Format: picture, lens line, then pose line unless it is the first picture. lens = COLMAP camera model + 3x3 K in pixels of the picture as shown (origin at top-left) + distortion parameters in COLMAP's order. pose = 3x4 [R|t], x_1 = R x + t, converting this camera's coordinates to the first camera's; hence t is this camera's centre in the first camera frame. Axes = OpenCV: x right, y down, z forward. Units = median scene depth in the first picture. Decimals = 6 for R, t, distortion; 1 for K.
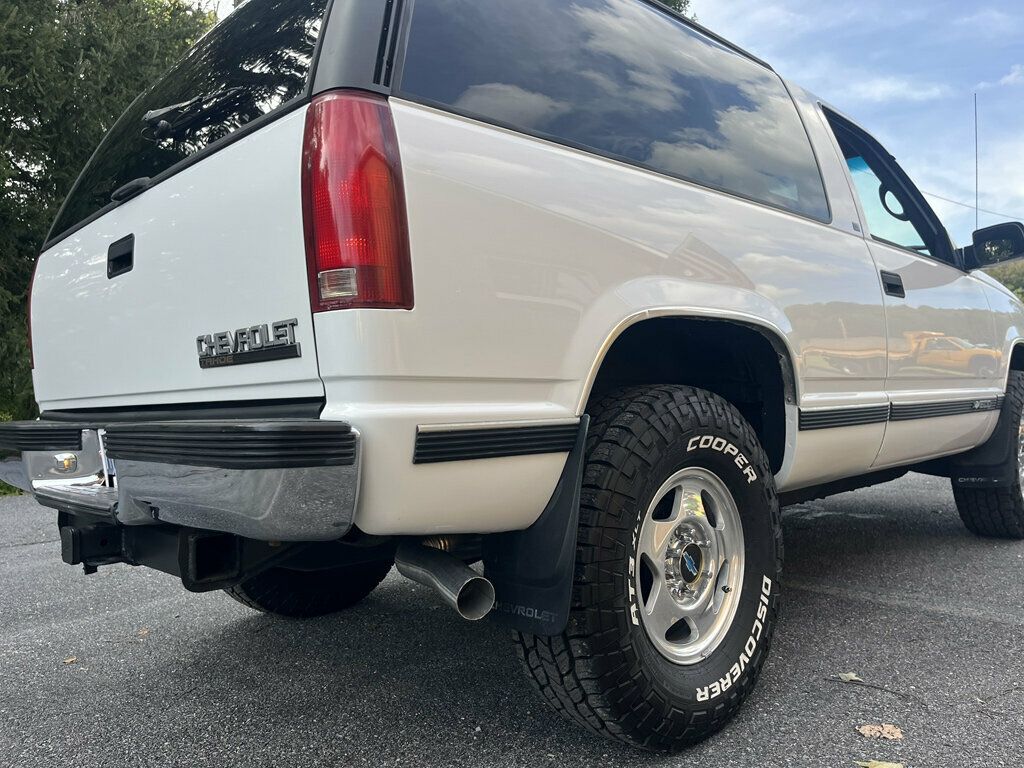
lens RADIAL K [[798.9, 0, 519.8], [0, 798.9, 379.4], [0, 0, 1]] dist [0.097722, -0.147306]
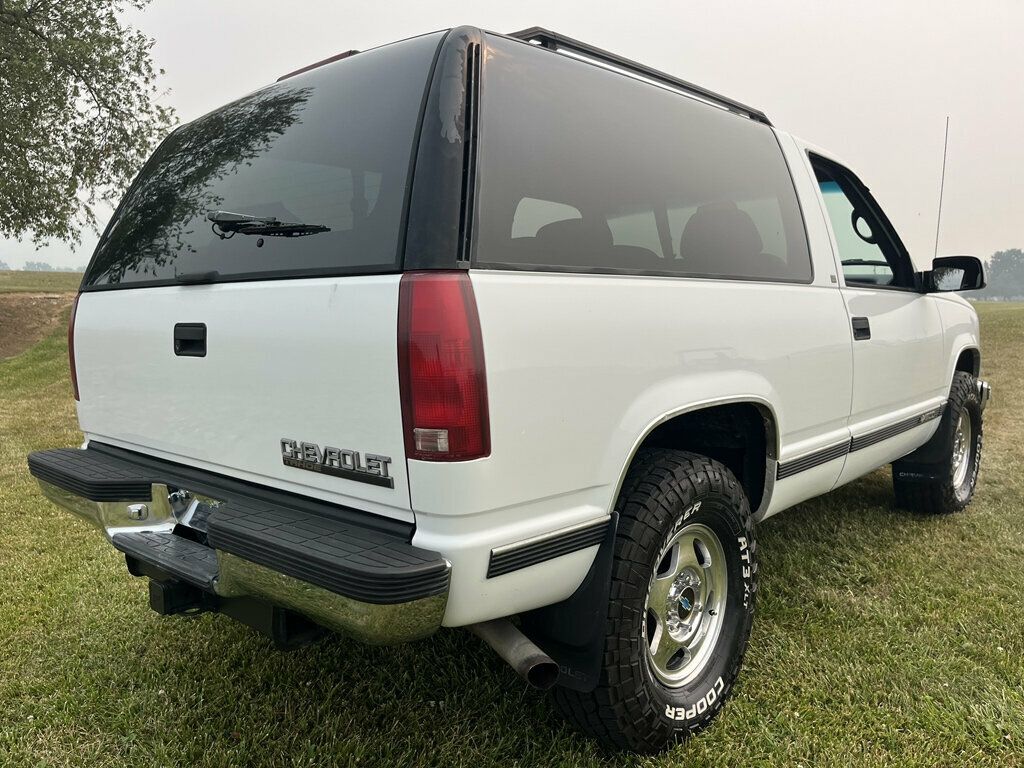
lens RADIAL K [[805.2, 0, 506.5], [0, 805.2, 388.4], [0, 0, 1]] dist [0.099033, -0.143060]
pose [[0.998284, 0.013135, 0.057063, -0.127329], [-0.020601, 0.990998, 0.132282, -0.248195], [-0.054812, -0.133230, 0.989568, -0.134710]]
